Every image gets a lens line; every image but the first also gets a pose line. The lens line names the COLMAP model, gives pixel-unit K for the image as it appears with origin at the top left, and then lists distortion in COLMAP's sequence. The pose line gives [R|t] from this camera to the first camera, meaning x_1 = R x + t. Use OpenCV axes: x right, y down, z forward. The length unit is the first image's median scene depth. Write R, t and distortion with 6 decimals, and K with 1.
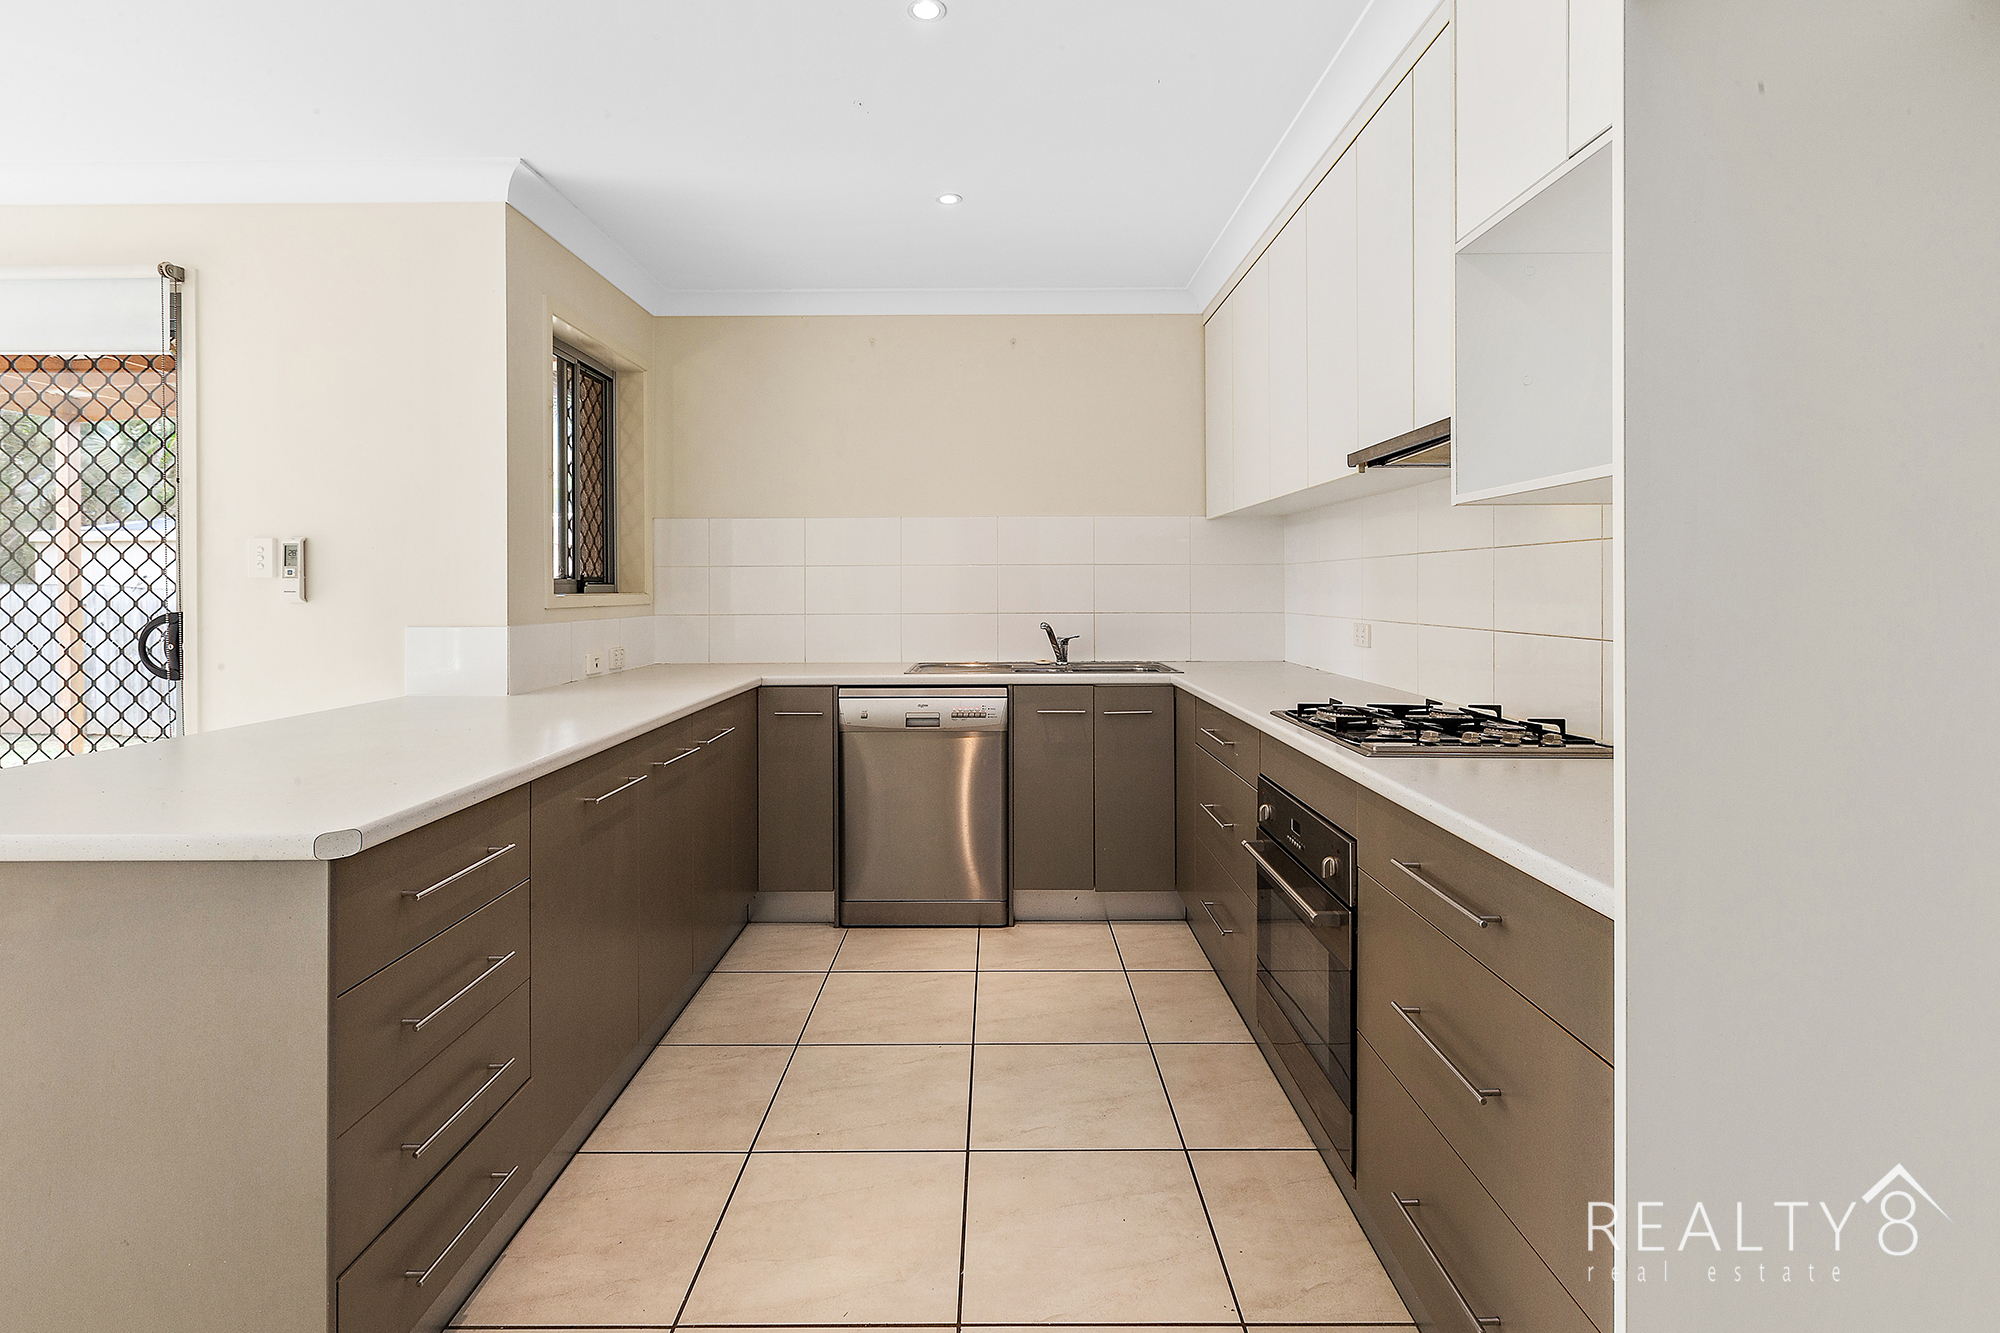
lens RADIAL K [[936.5, 0, 1002.2], [0, 936.5, 596.2], [0, 0, 1]] dist [0.029708, -0.000055]
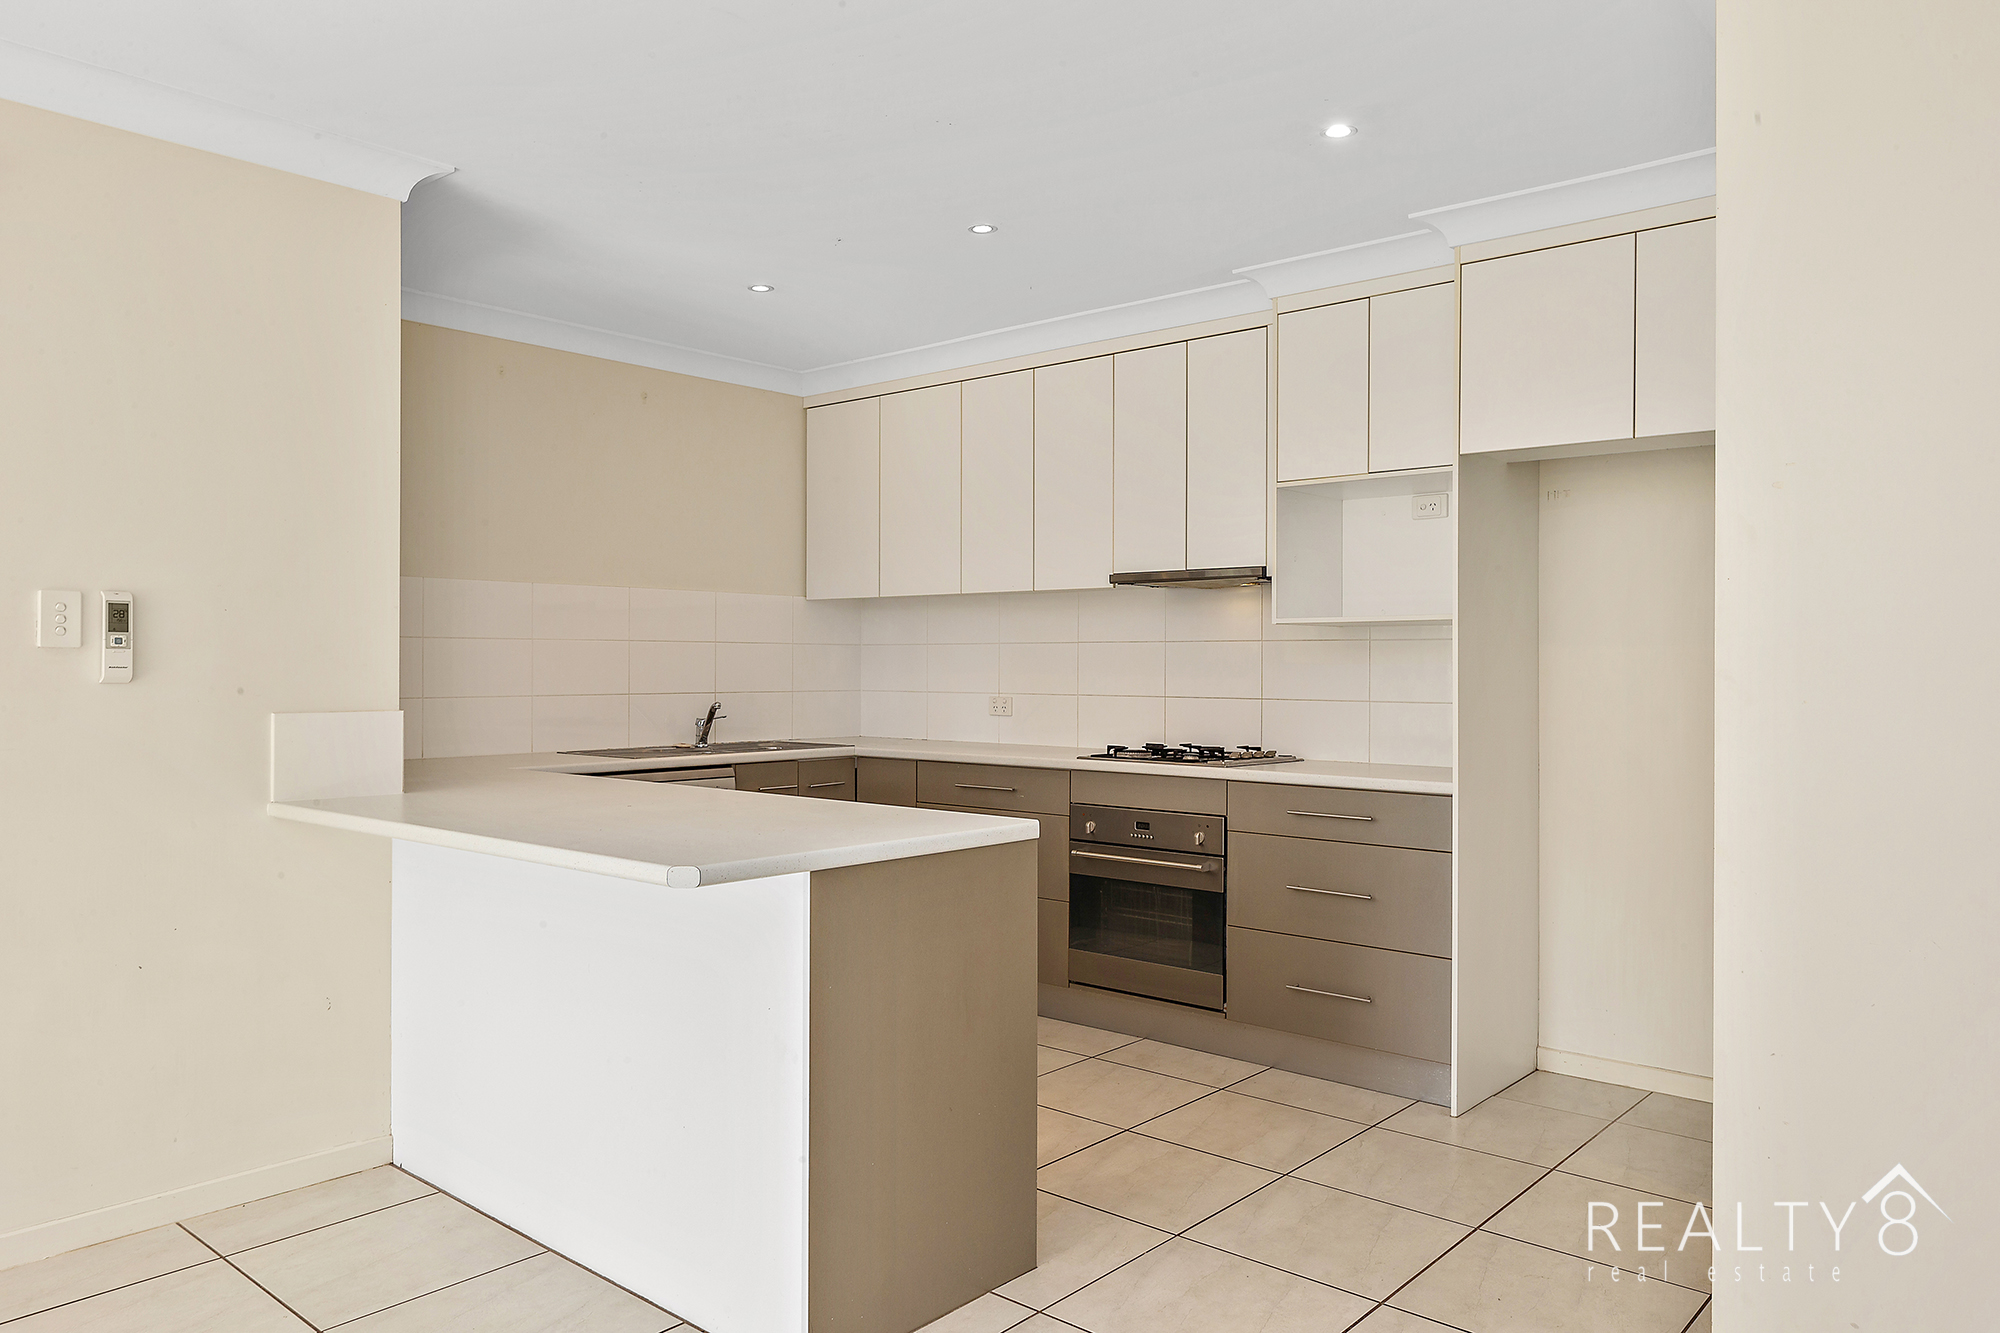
lens RADIAL K [[1372.8, 0, 1000.0], [0, 1372.8, 666.5], [0, 0, 1]] dist [0.000920, -0.000107]
pose [[0.660001, 0.004808, 0.751249, -0.904440], [0.000539, 0.999976, -0.006873, 0.001721], [-0.751264, 0.004941, 0.659983, -0.171484]]
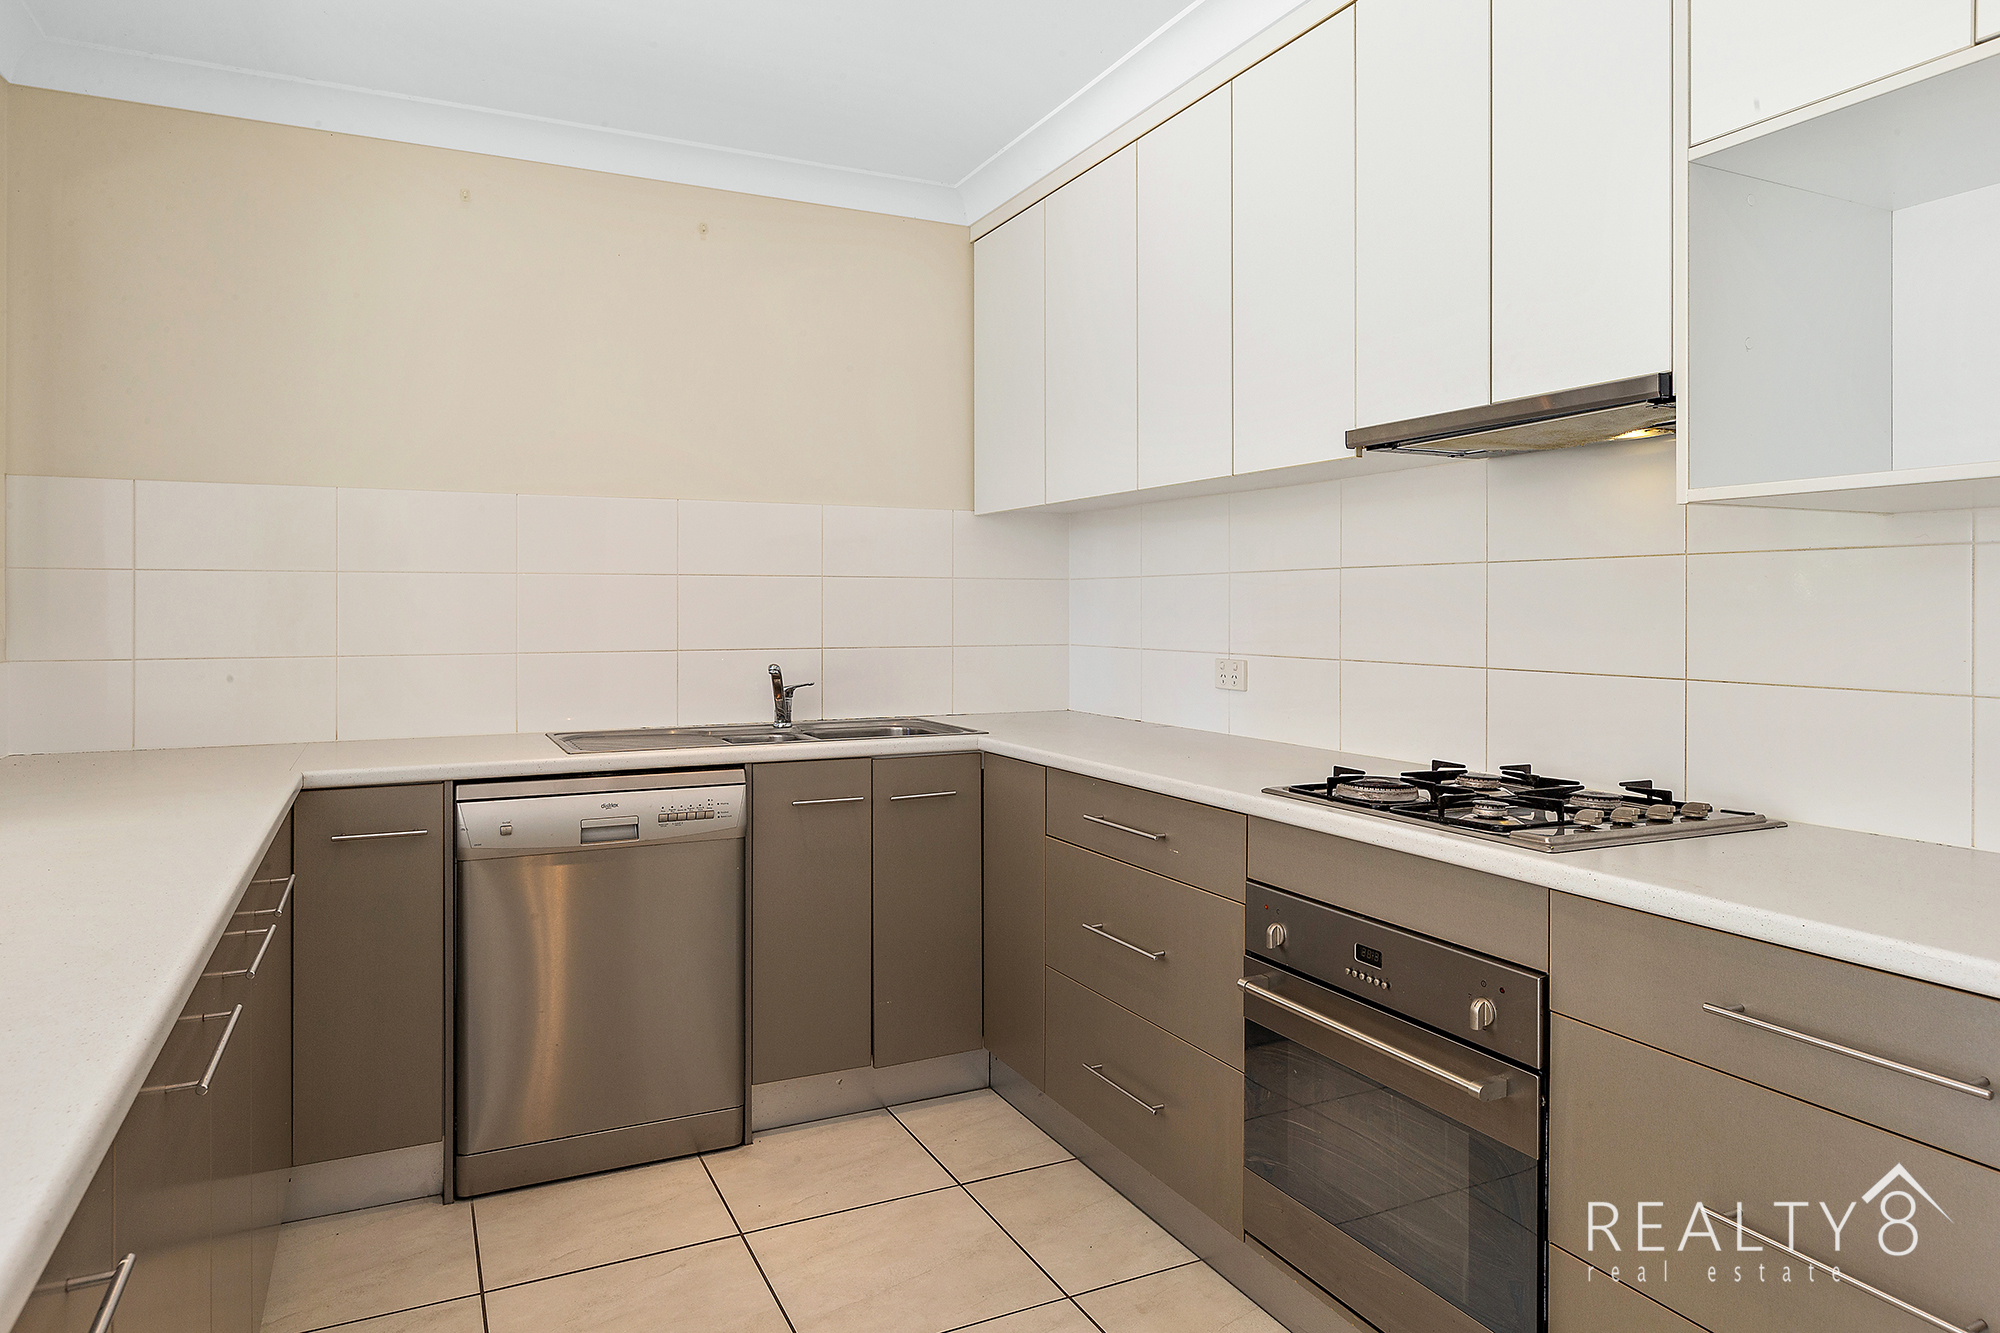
lens RADIAL K [[1221.0, 0, 999.3], [0, 1221.0, 610.9], [0, 0, 1]] dist [0.000473, 0.001771]
pose [[0.900335, 0.002756, 0.435188, -0.200215], [0.000183, 0.999977, -0.006712, -0.003371], [-0.435197, 0.006123, 0.900315, 0.182690]]
